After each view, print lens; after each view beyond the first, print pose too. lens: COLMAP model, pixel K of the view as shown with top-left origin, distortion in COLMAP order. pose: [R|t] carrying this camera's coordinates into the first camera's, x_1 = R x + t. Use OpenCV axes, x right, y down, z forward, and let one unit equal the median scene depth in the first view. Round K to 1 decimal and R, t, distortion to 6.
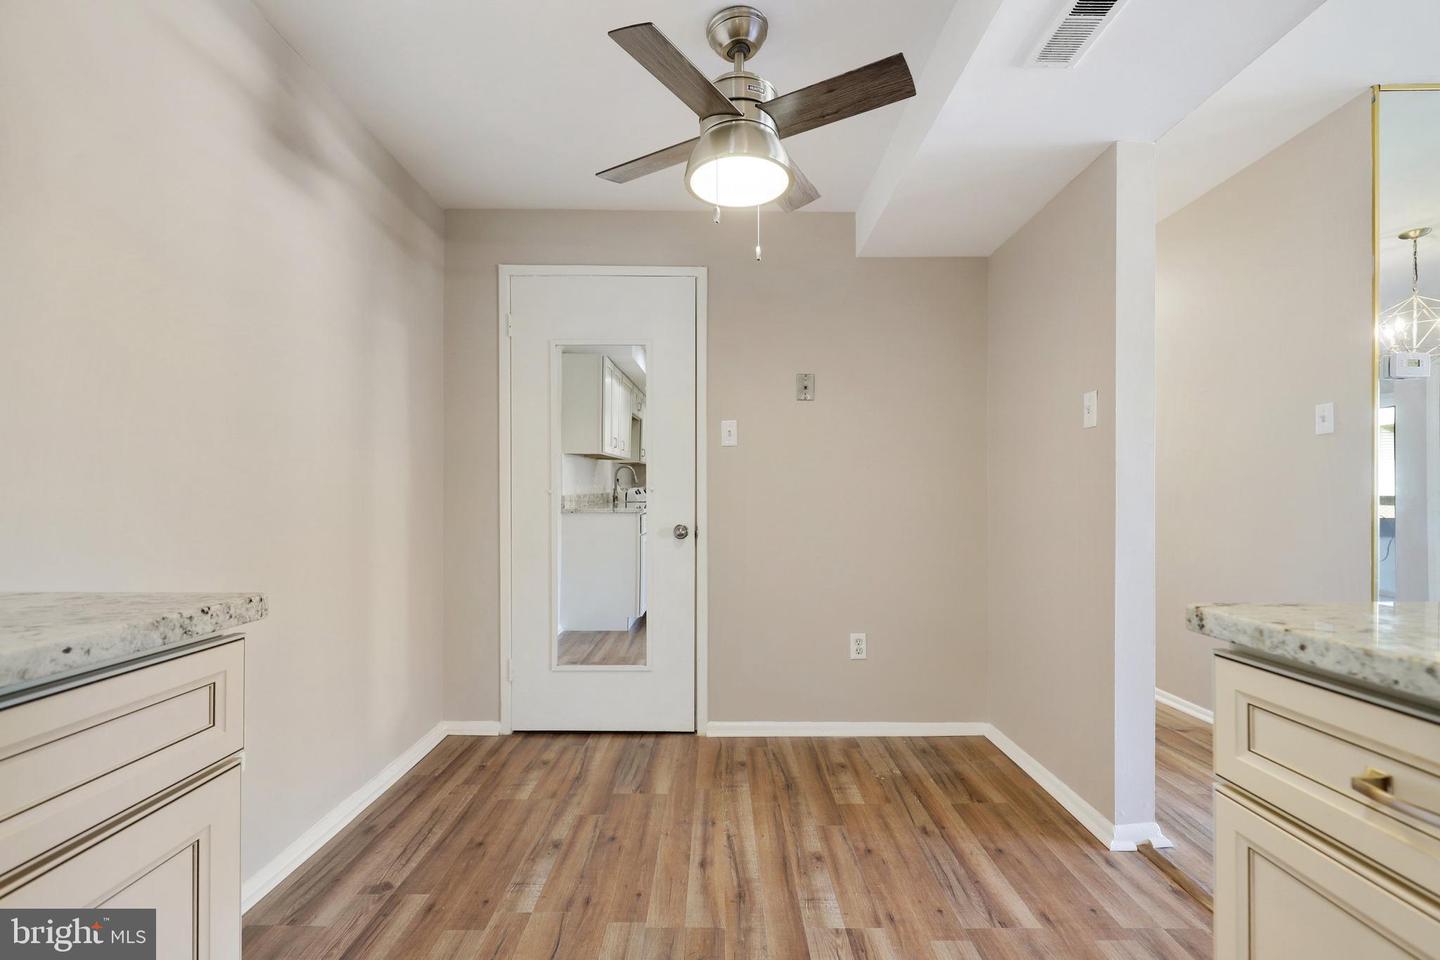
lens RADIAL K [[662.0, 0, 721.5], [0, 662.0, 496.5], [0, 0, 1]] dist [0.001194, -0.000043]
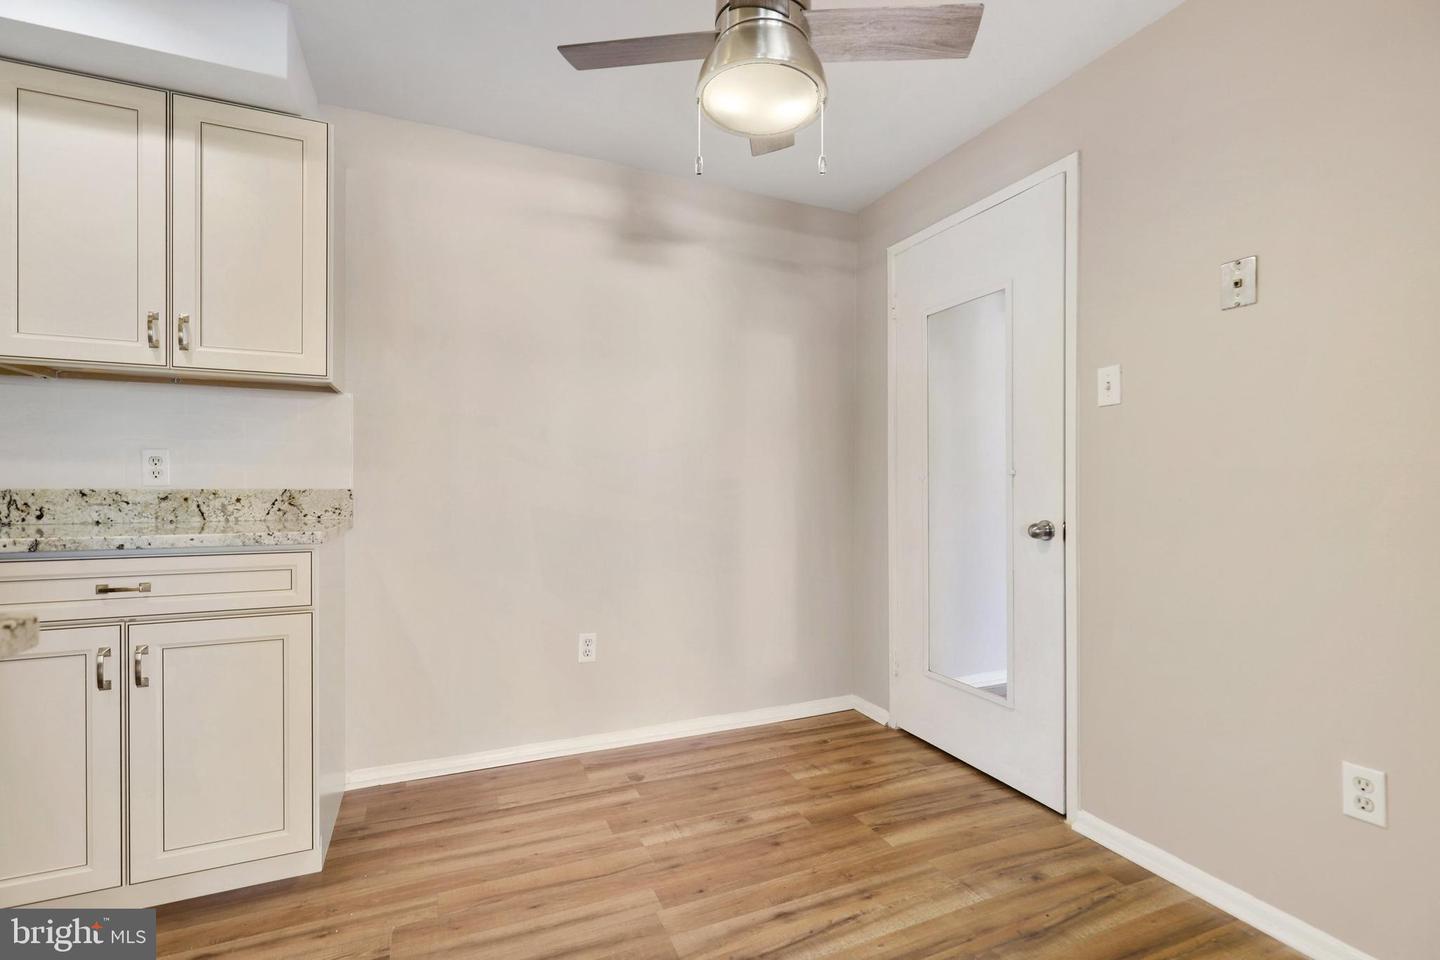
lens RADIAL K [[651.4, 0, 700.4], [0, 651.4, 478.1], [0, 0, 1]] dist [0.000952, -0.000576]
pose [[0.385252, -0.009750, -0.922760, 0.560236], [0.002566, 0.999952, -0.009495, 0.001997], [0.922808, 0.001290, 0.385258, 0.460099]]
